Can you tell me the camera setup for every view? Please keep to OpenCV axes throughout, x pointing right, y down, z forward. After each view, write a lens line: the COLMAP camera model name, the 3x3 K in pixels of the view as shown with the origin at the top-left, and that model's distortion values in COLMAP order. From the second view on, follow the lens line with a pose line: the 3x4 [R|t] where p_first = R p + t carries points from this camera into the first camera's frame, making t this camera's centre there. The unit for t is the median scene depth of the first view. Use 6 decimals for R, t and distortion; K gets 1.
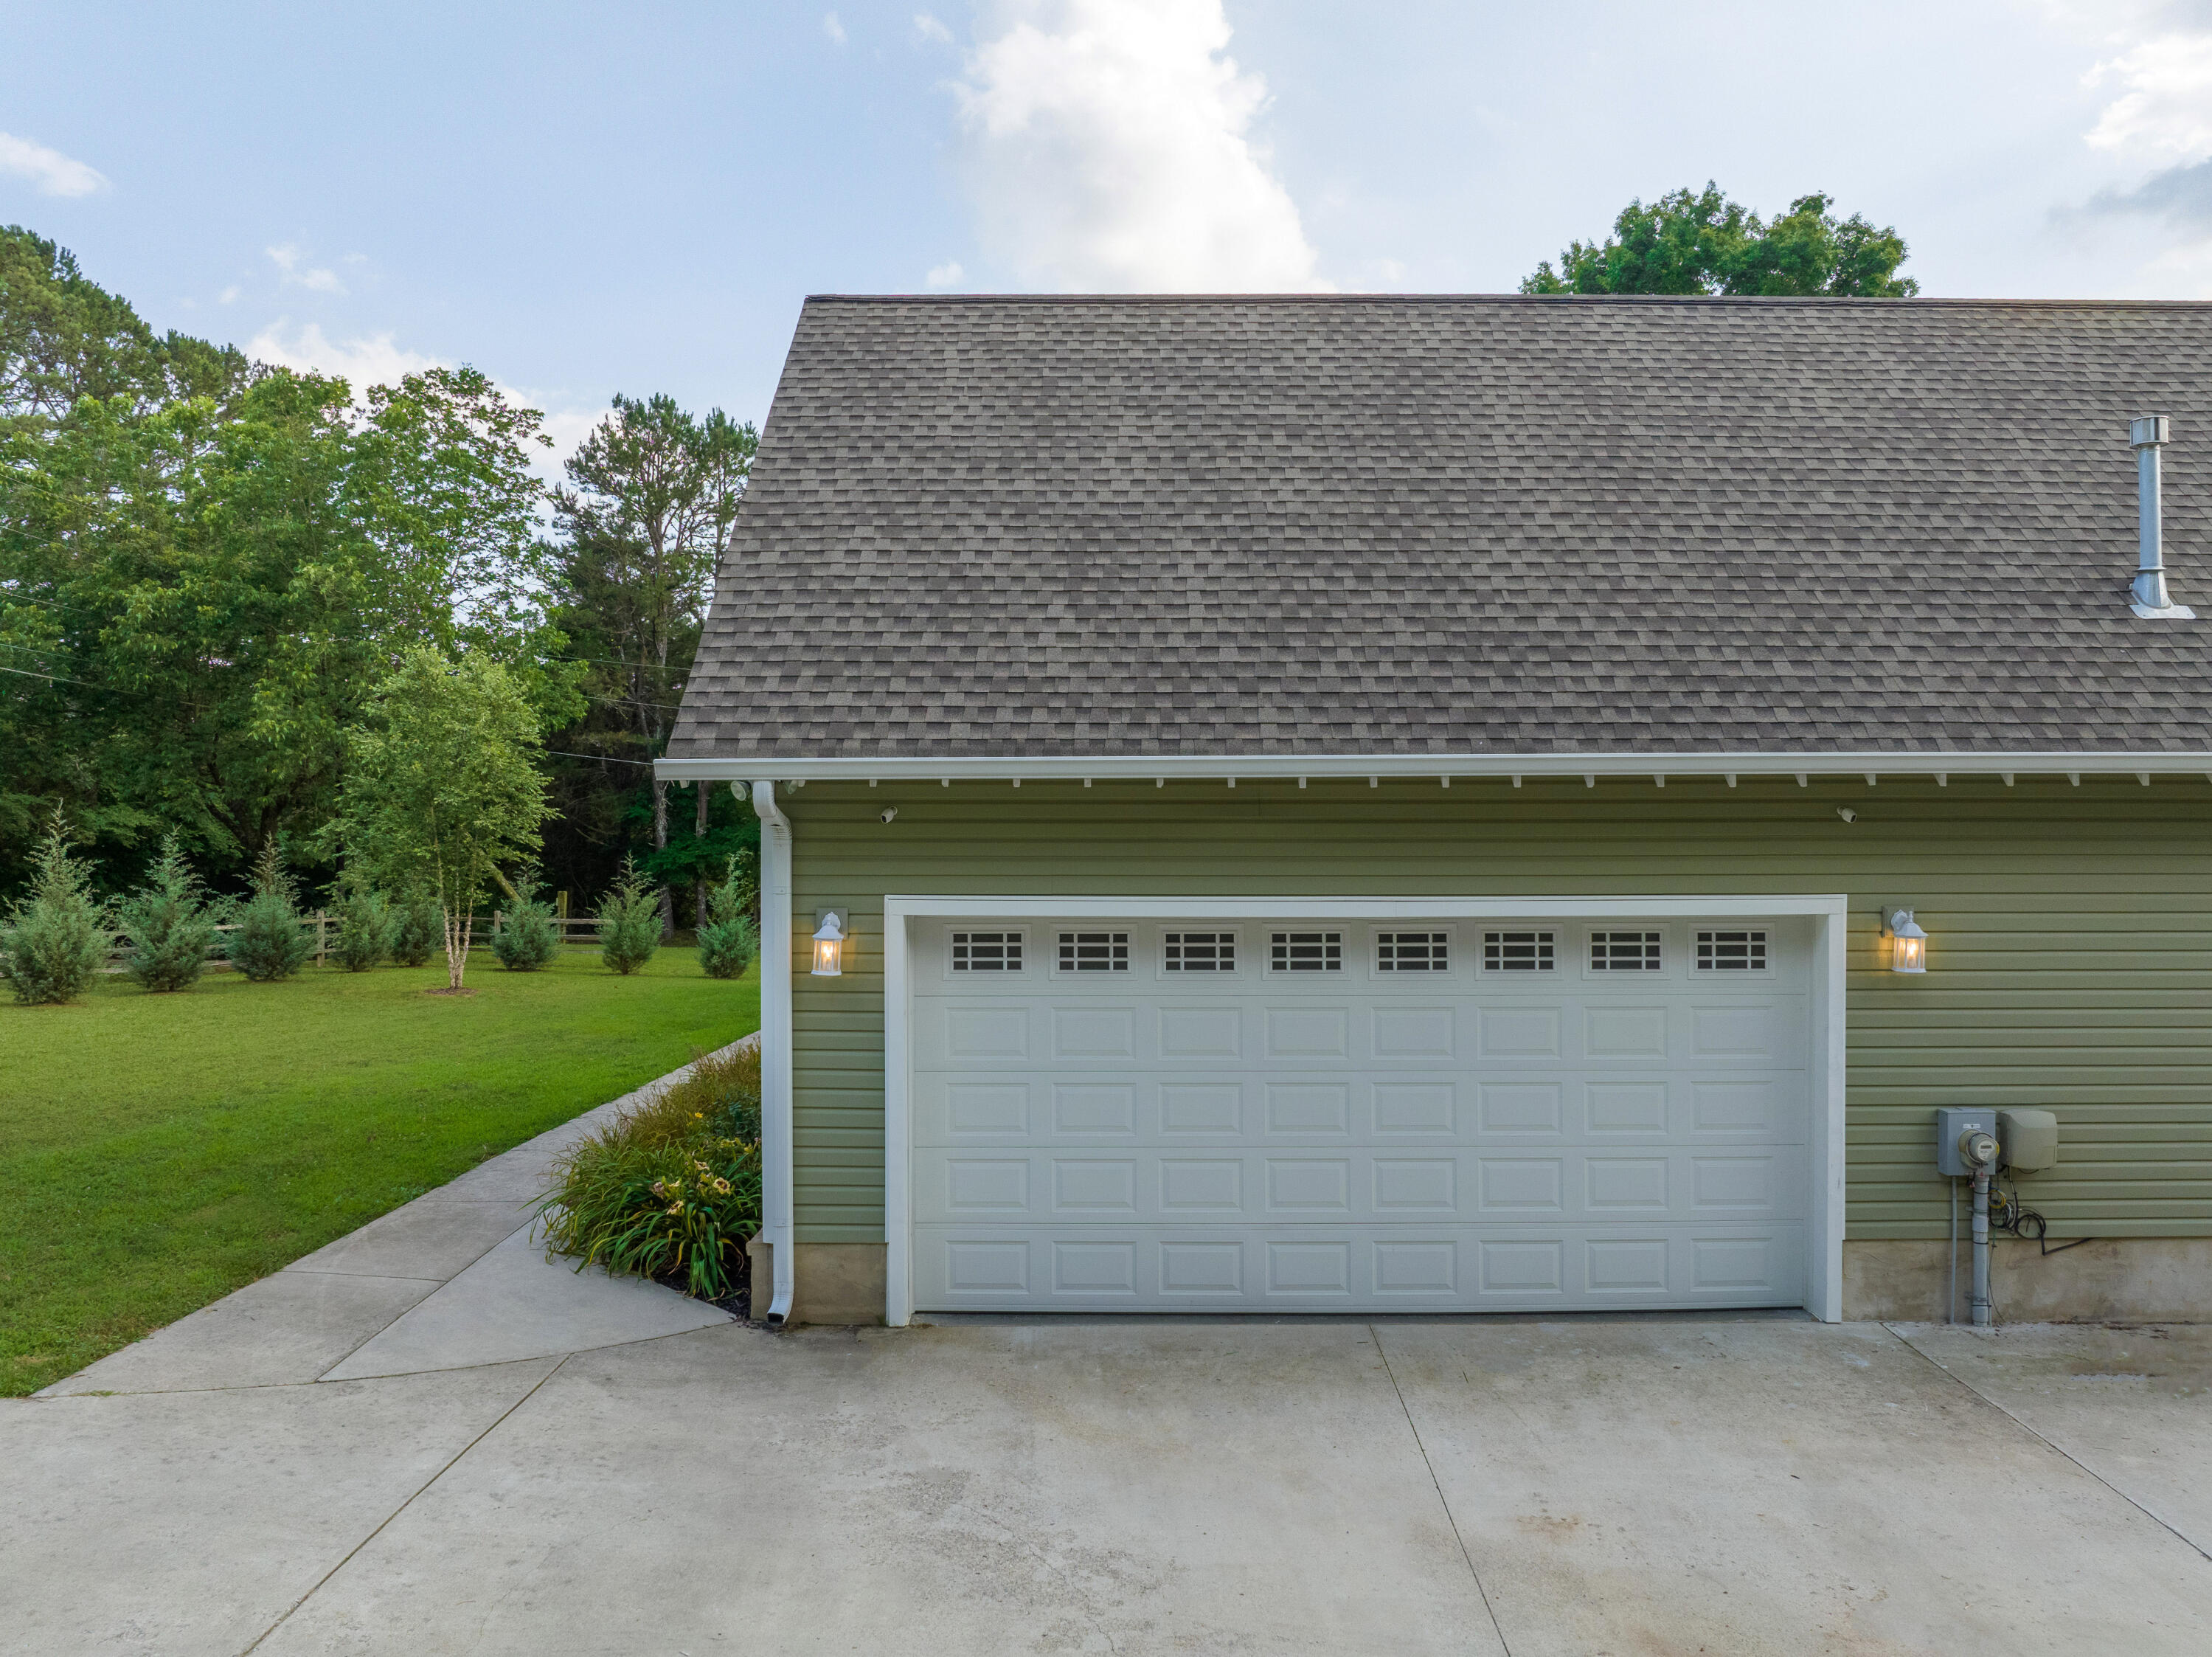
lens RADIAL K [[1551.4, 0, 1106.0], [0, 1551.4, 828.5], [0, 0, 1]] dist [-0.029607, -0.000897]
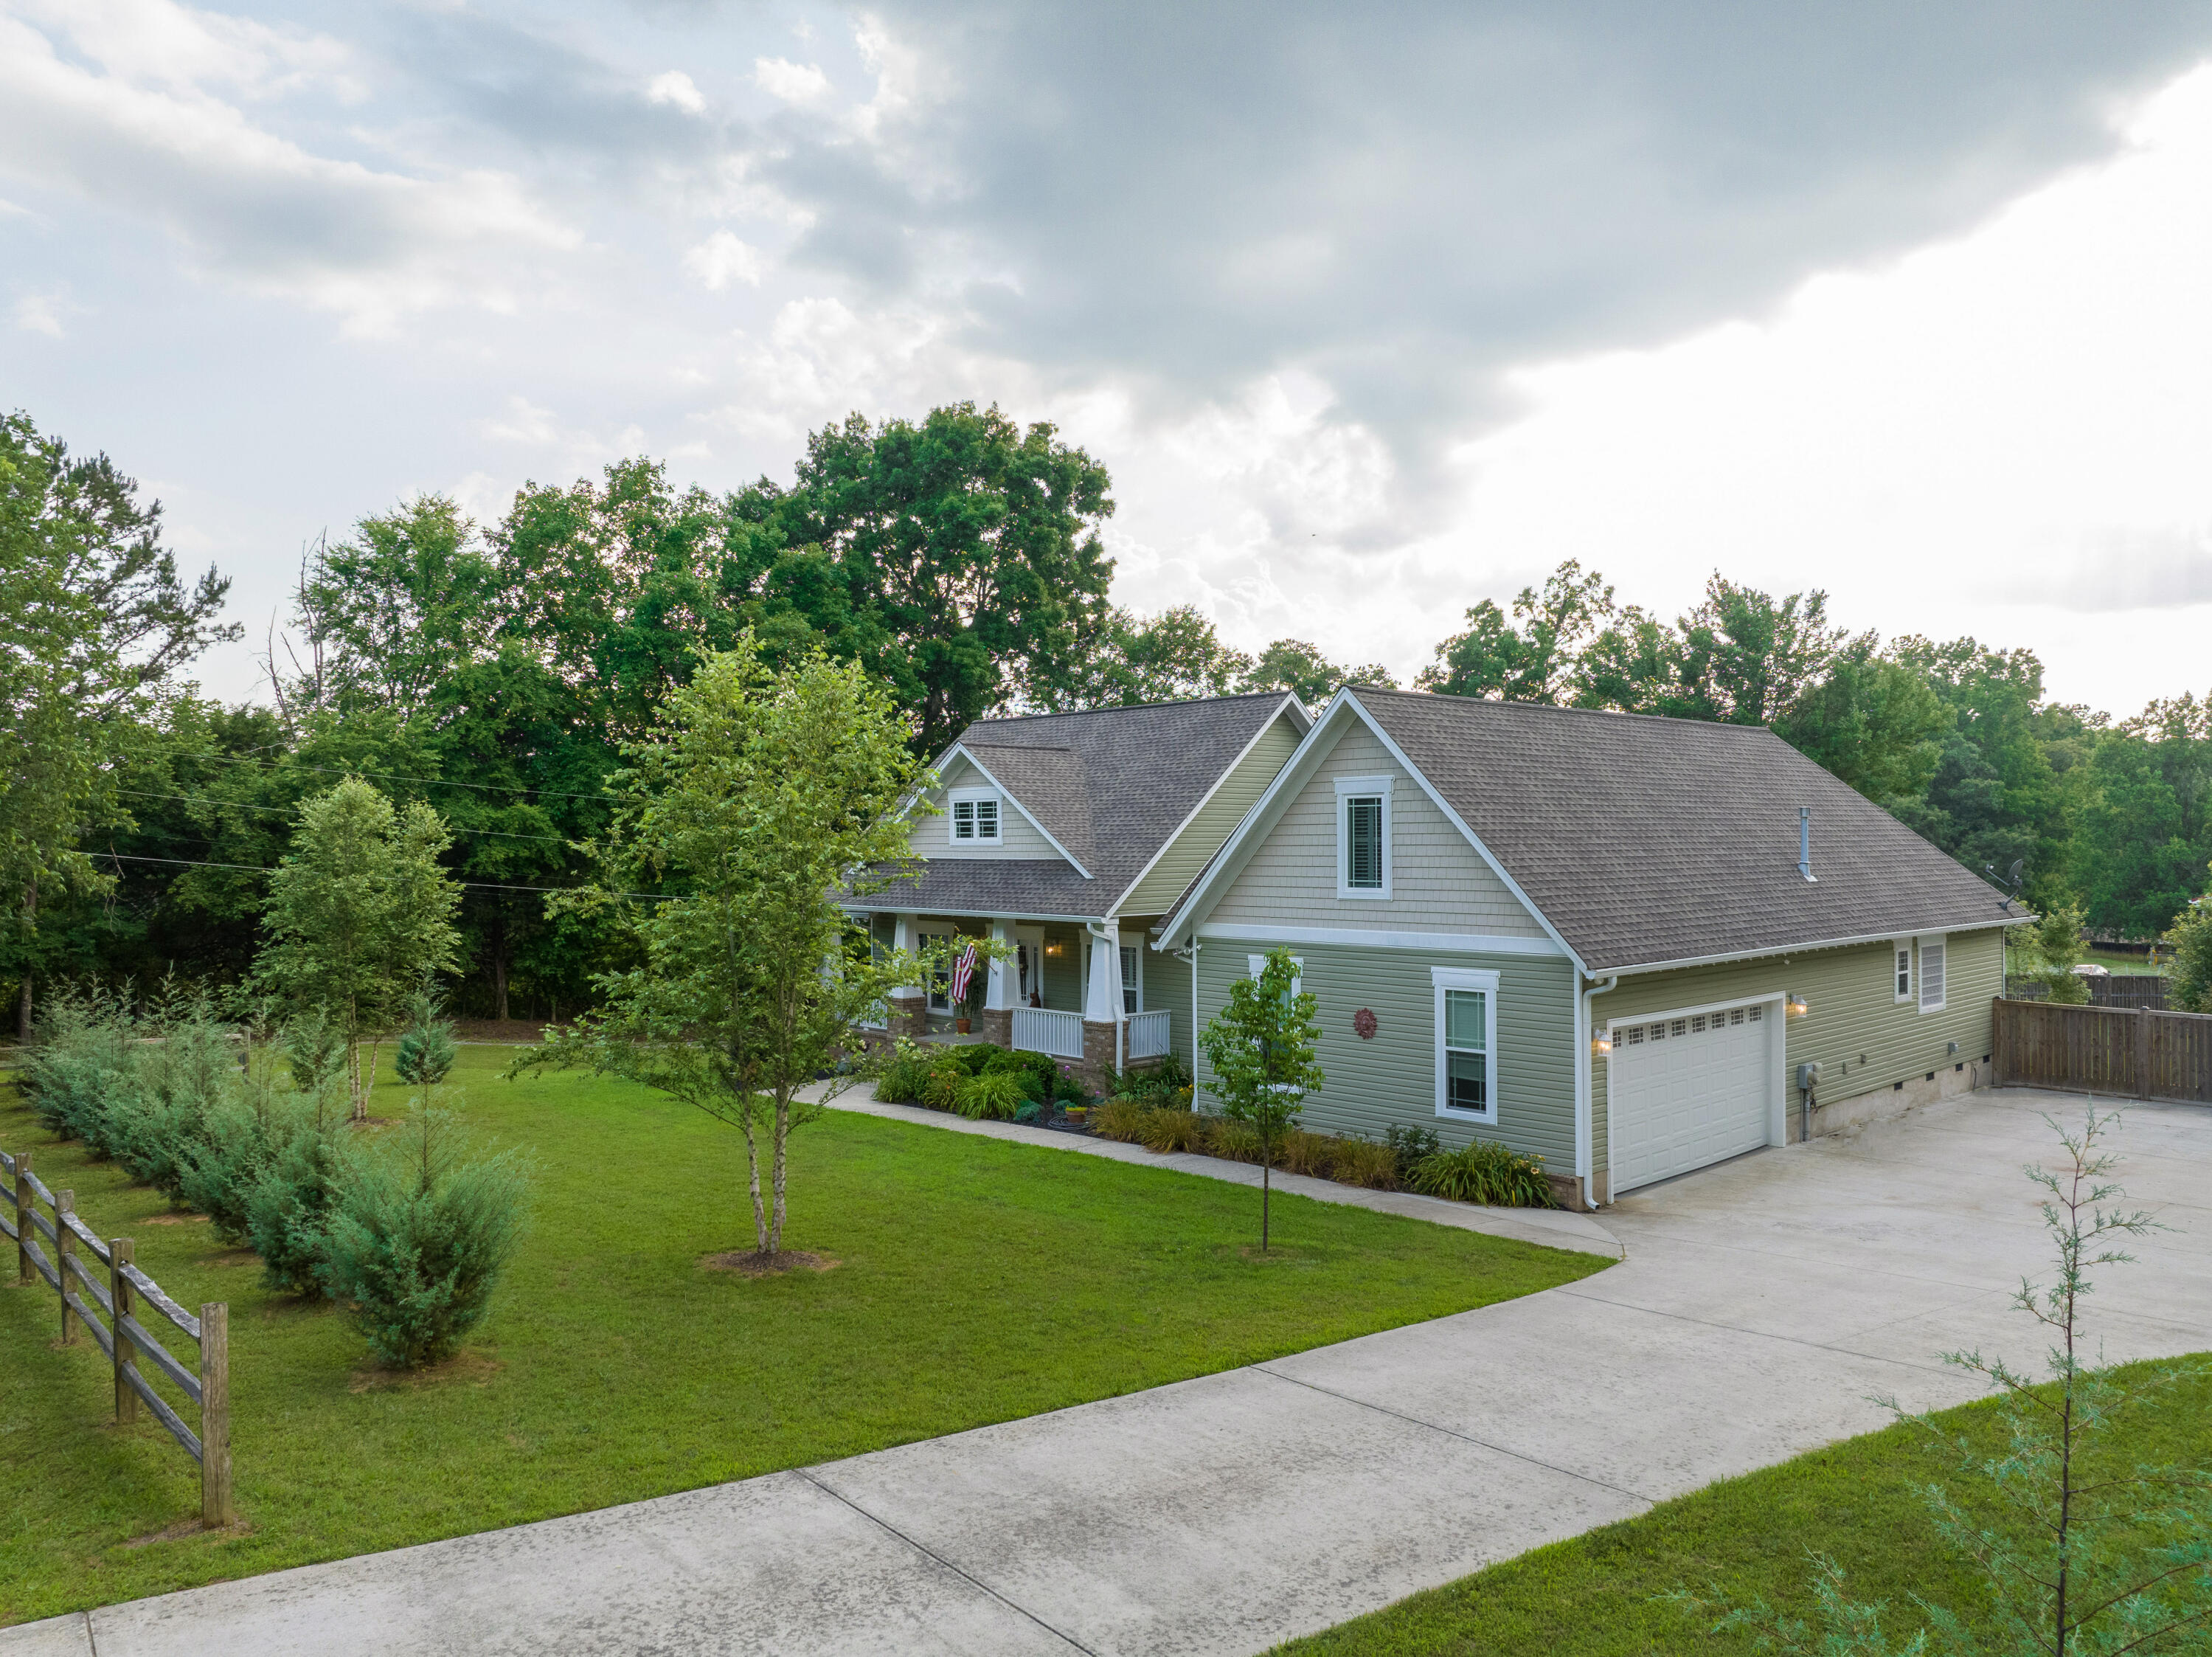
lens RADIAL K [[1551.4, 0, 1106.0], [0, 1551.4, 828.5], [0, 0, 1]] dist [-0.029607, -0.000897]
pose [[0.734503, 0.003087, 0.678599, -2.320964], [0.003712, 0.999956, -0.008566, -0.231732], [-0.678596, 0.008811, 0.734459, -0.204522]]
